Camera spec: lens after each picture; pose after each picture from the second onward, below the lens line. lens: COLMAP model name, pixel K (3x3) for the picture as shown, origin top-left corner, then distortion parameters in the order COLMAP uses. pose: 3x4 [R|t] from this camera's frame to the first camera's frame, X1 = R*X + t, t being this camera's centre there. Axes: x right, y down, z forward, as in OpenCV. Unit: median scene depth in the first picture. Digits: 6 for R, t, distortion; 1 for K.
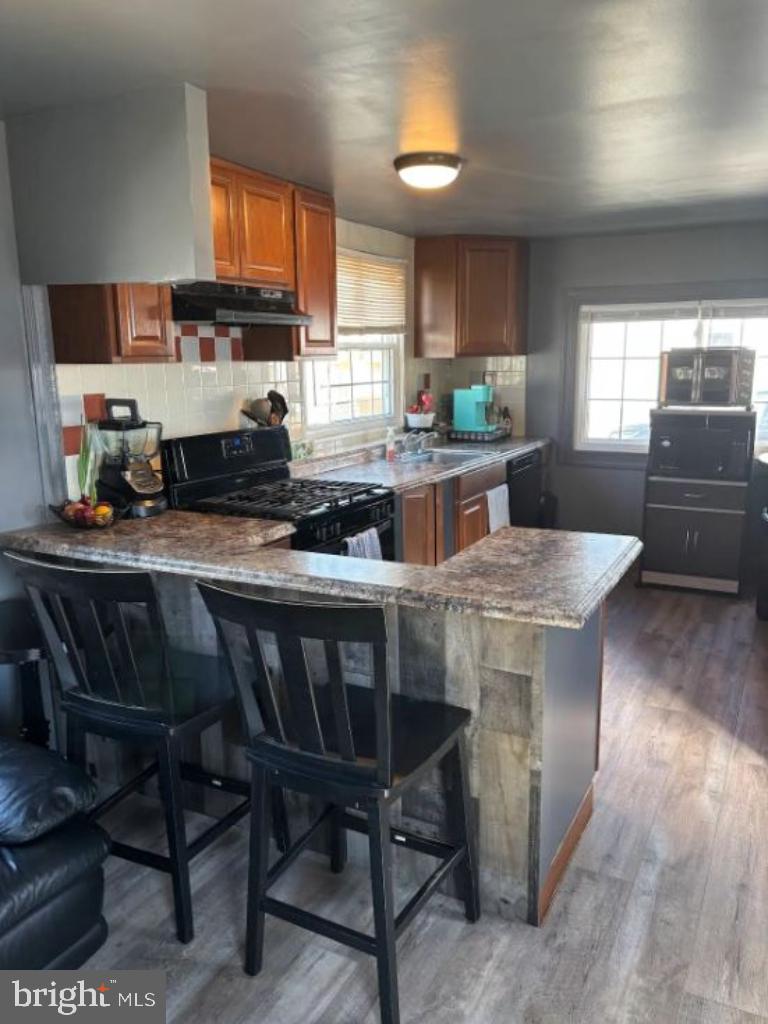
lens RADIAL K [[790.1, 0, 396.8], [0, 790.1, 512.9], [0, 0, 1]] dist [0.044772, -0.005828]
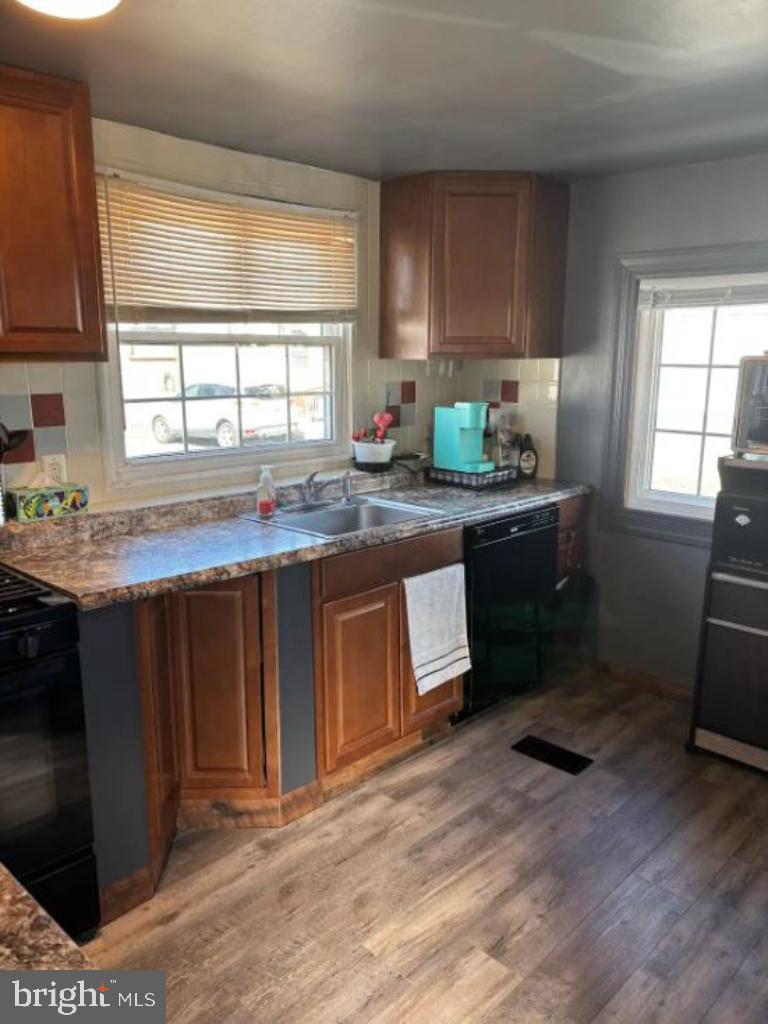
lens RADIAL K [[785.4, 0, 383.8], [0, 785.4, 519.6], [0, 0, 1]] dist [0.060390, -0.163101]
pose [[0.957710, 0.076252, -0.277446, 0.261728], [-0.072414, 0.997084, 0.024067, -0.085686], [0.278473, -0.002958, 0.960440, 0.401920]]
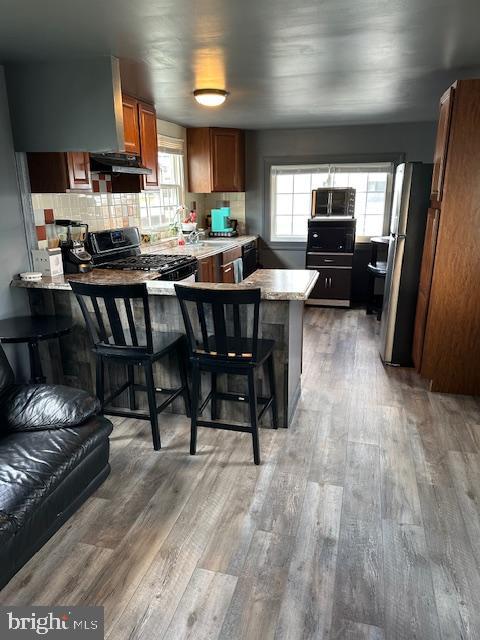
lens RADIAL K [[453.3, 0, 241.8], [0, 453.3, 323.1], [0, 0, 1]] dist [0.050518, -0.003622]
pose [[0.978765, -0.057244, 0.196828, -0.099125], [0.041719, 0.995747, 0.082143, 0.036389], [-0.200693, -0.072188, 0.976991, -0.139107]]
